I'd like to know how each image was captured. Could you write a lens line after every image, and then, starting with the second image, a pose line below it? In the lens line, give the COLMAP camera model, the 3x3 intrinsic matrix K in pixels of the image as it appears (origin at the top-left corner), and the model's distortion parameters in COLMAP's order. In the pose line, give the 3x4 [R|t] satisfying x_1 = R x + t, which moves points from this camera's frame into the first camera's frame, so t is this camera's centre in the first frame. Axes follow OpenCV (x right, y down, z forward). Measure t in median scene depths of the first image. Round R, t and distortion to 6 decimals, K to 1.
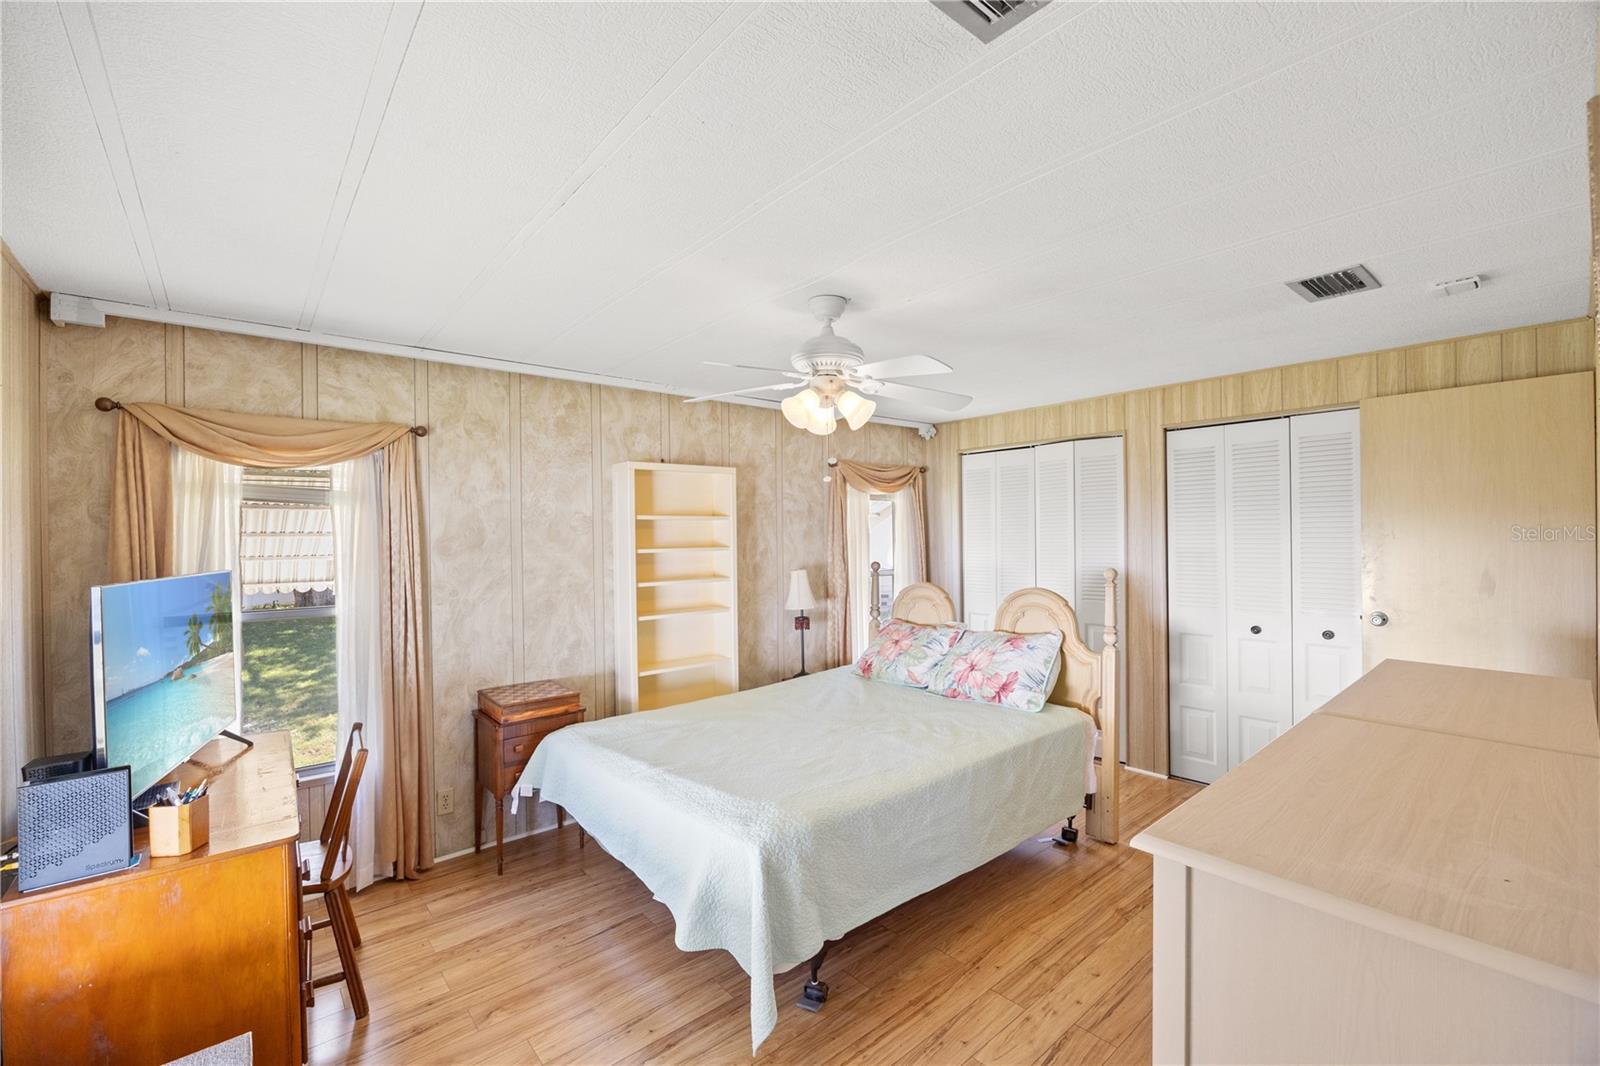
lens RADIAL K [[663.3, 0, 809.0], [0, 663.3, 532.6], [0, 0, 1]] dist [-0.000997, 0.000130]
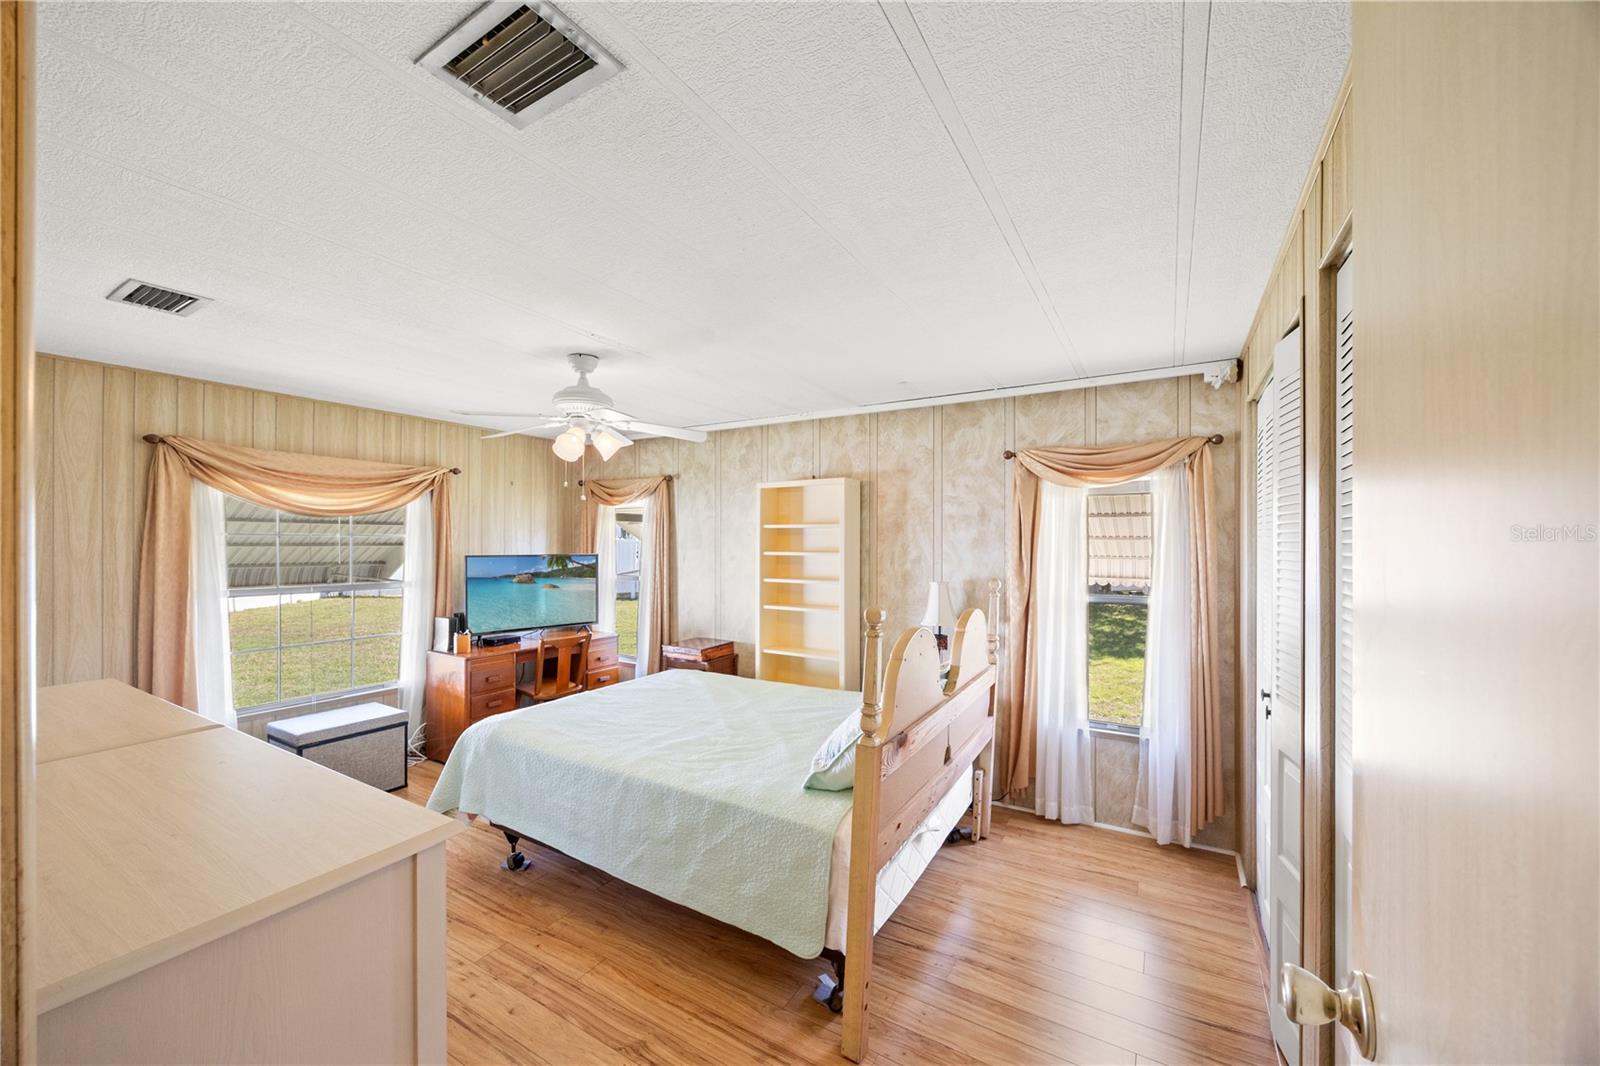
lens RADIAL K [[613.3, 0, 811.9], [0, 613.3, 540.3], [0, 0, 1]] dist [-0.002367, -0.000318]
pose [[0.323461, 0.009647, -0.946192, 0.820053], [-0.006273, 0.999948, 0.008051, -0.005967], [0.946221, 0.003331, 0.323505, 0.662716]]
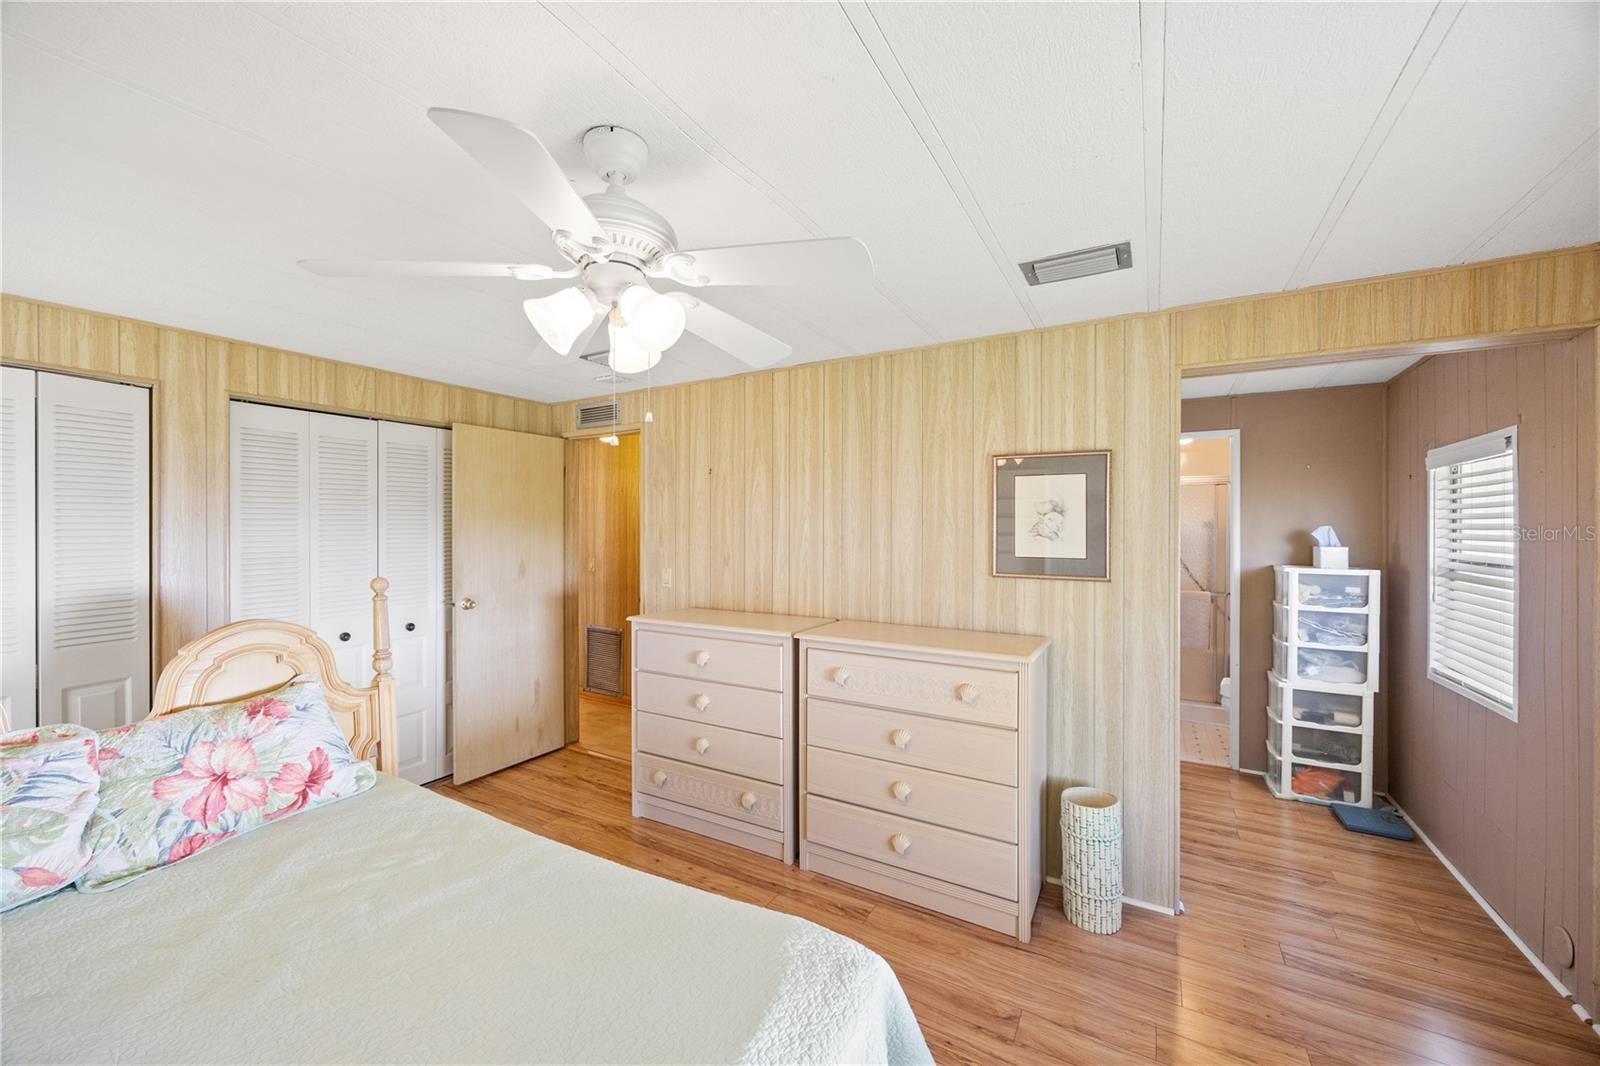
lens RADIAL K [[613.3, 0, 796.8], [0, 613.3, 528.6], [0, 0, 1]] dist [-0.002367, -0.000318]
pose [[-0.324252, 0.008662, 0.945931, -0.356025], [0.002952, 0.999962, -0.008145, 0.002167], [-0.945966, 0.000151, -0.324266, 0.660832]]
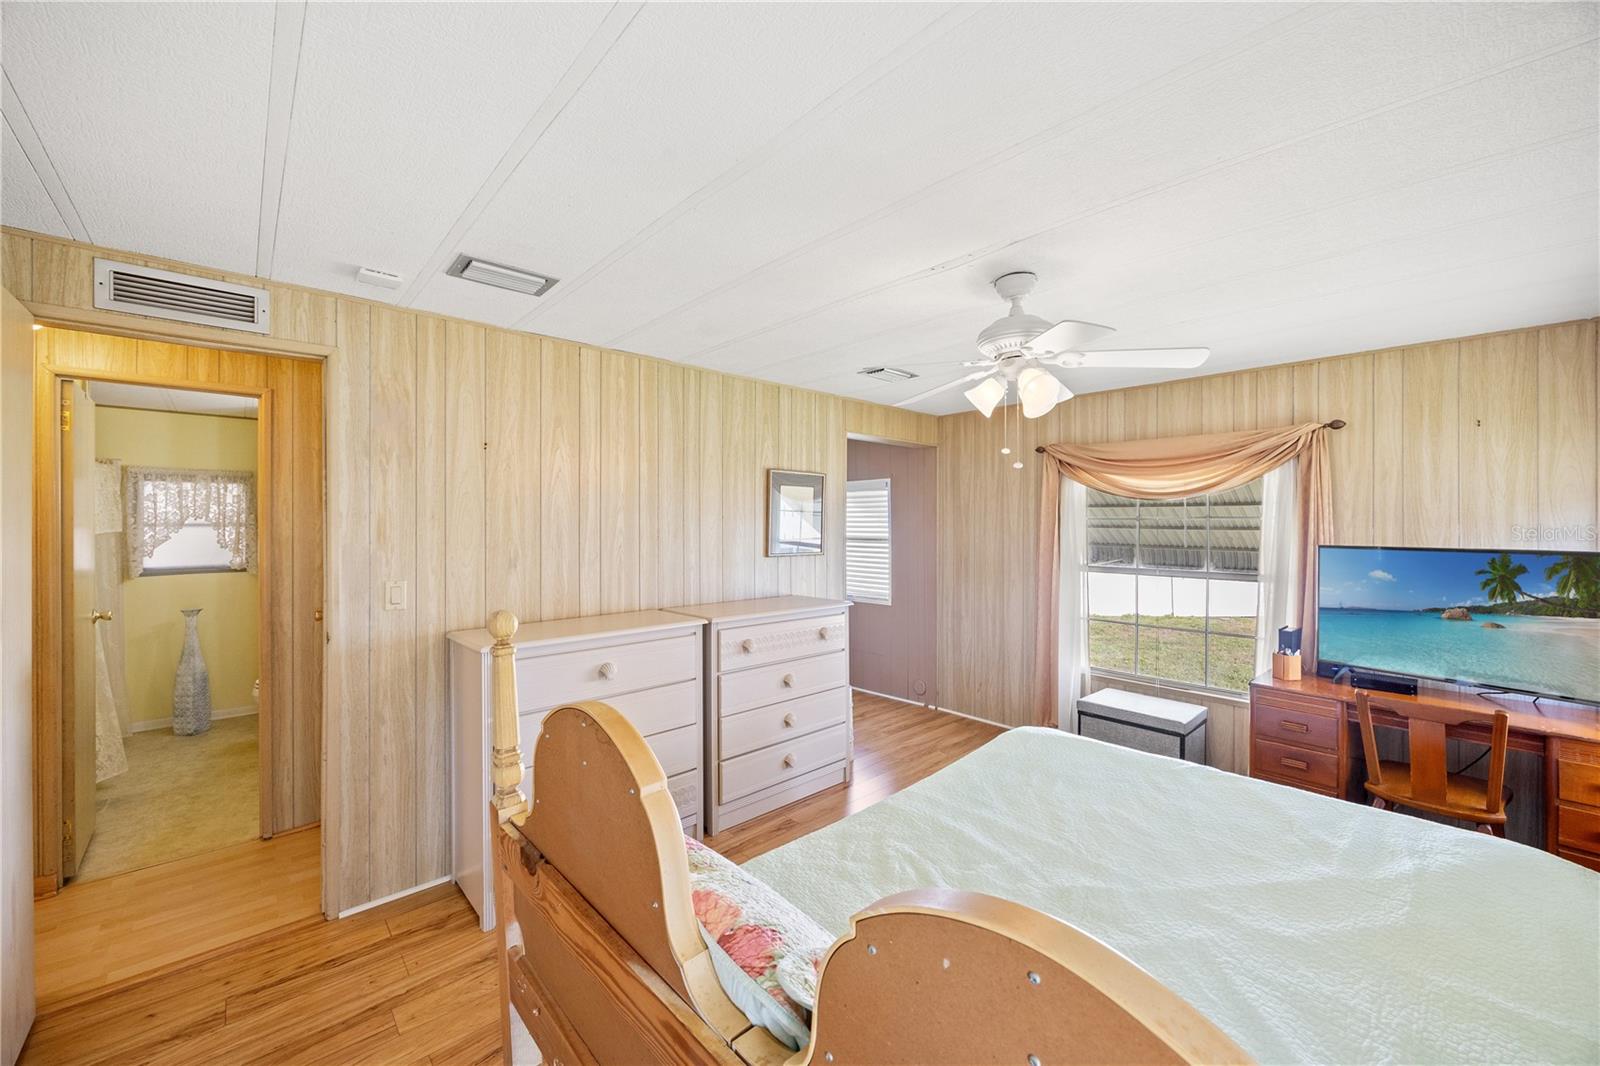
lens RADIAL K [[613.3, 0, 789.1], [0, 613.3, 525.7], [0, 0, 1]] dist [-0.002367, -0.000318]
pose [[-0.999705, 0.011200, -0.021537, 0.240665], [0.011154, 0.999935, 0.002281, 0.001155], [0.021561, 0.002040, -0.999765, 1.201196]]
